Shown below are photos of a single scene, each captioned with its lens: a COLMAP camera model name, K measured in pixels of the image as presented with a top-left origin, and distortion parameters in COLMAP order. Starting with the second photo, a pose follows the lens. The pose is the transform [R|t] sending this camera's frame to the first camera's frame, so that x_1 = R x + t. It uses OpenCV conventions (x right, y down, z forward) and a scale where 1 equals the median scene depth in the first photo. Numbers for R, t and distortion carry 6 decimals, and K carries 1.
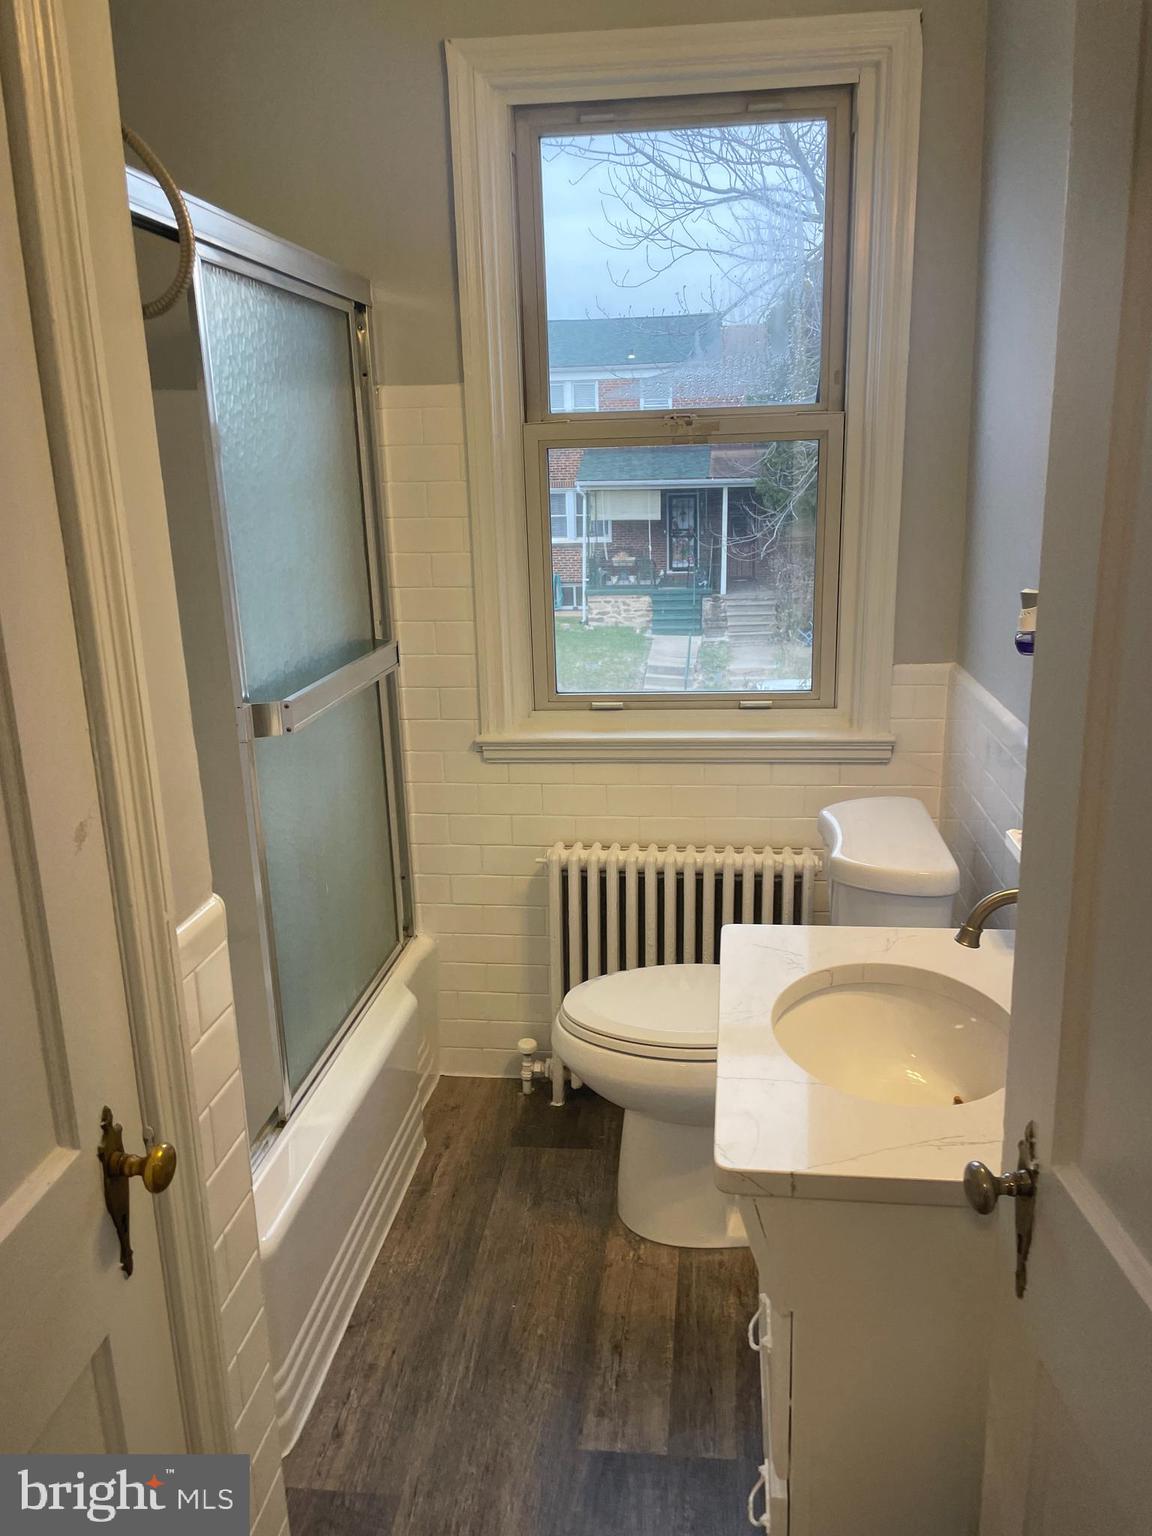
lens RADIAL K [[1168.2, 0, 574.4], [0, 1168.2, 764.5], [0, 0, 1]] dist [0.087490, -0.096225]
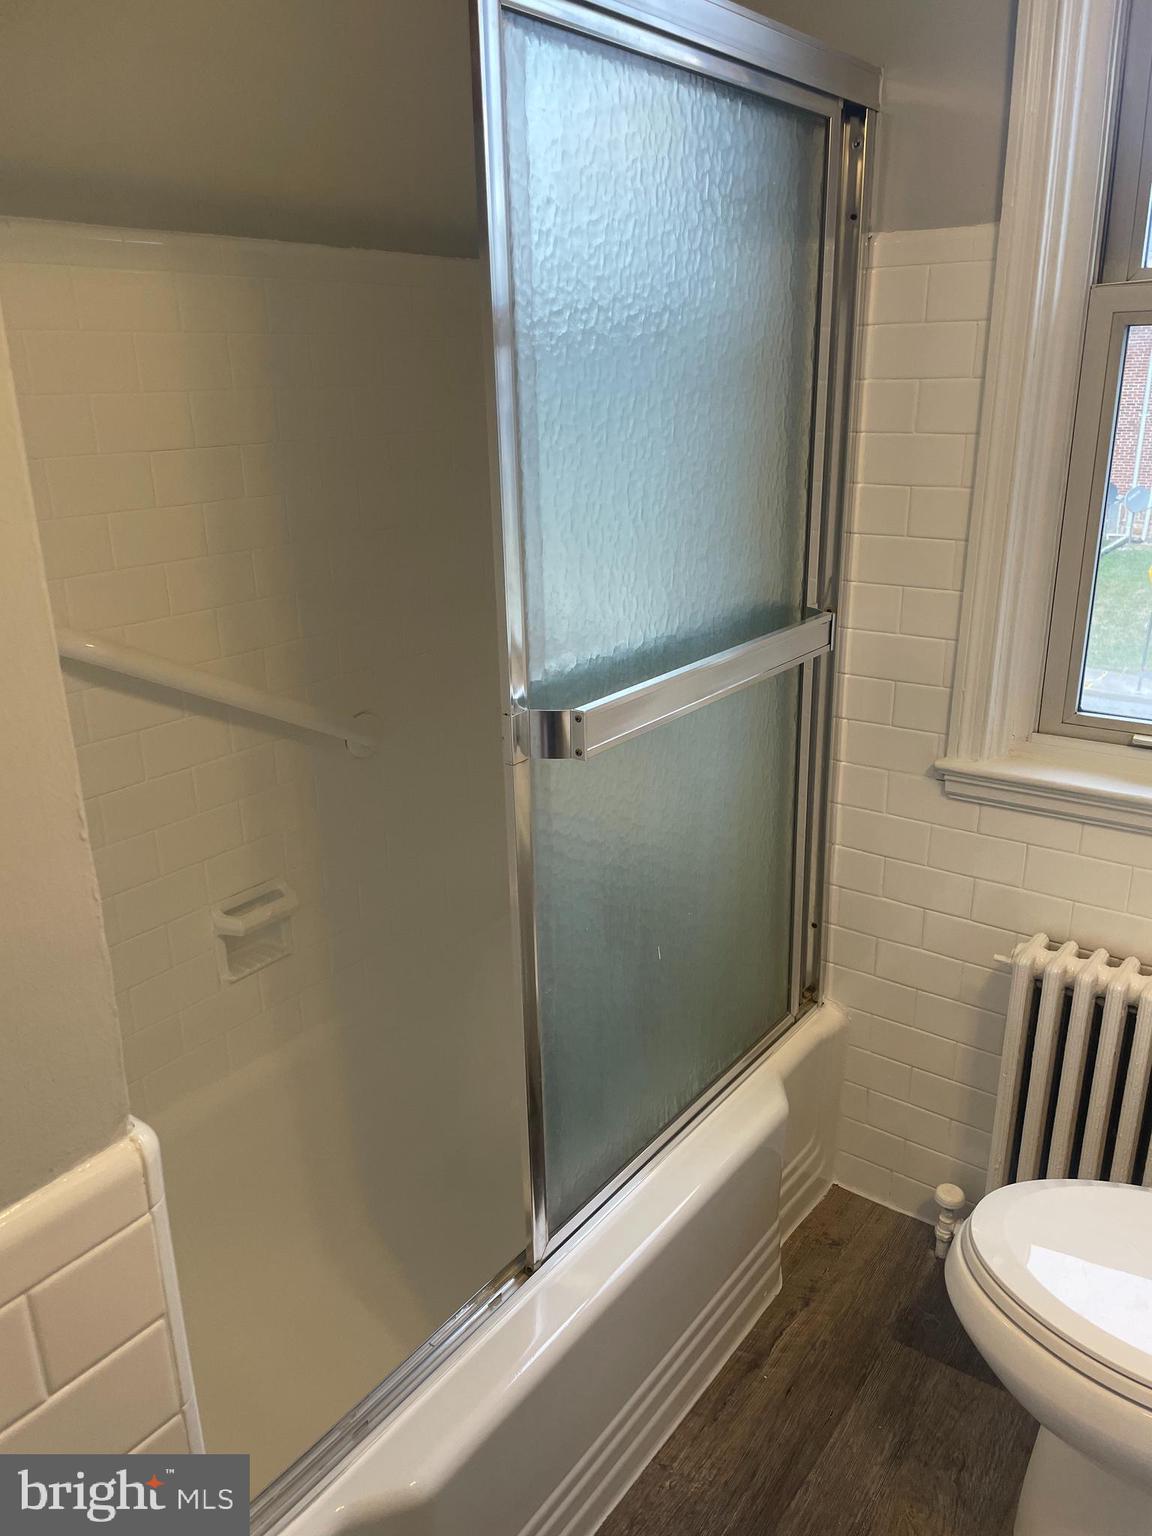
lens RADIAL K [[1168.2, 0, 605.1], [0, 1168.2, 770.2], [0, 0, 1]] dist [0.087490, -0.096225]
pose [[0.880914, 0.171796, -0.440995, 0.052314], [-0.132789, 0.984082, 0.118109, -0.076586], [0.454266, -0.045485, 0.889704, 0.307124]]
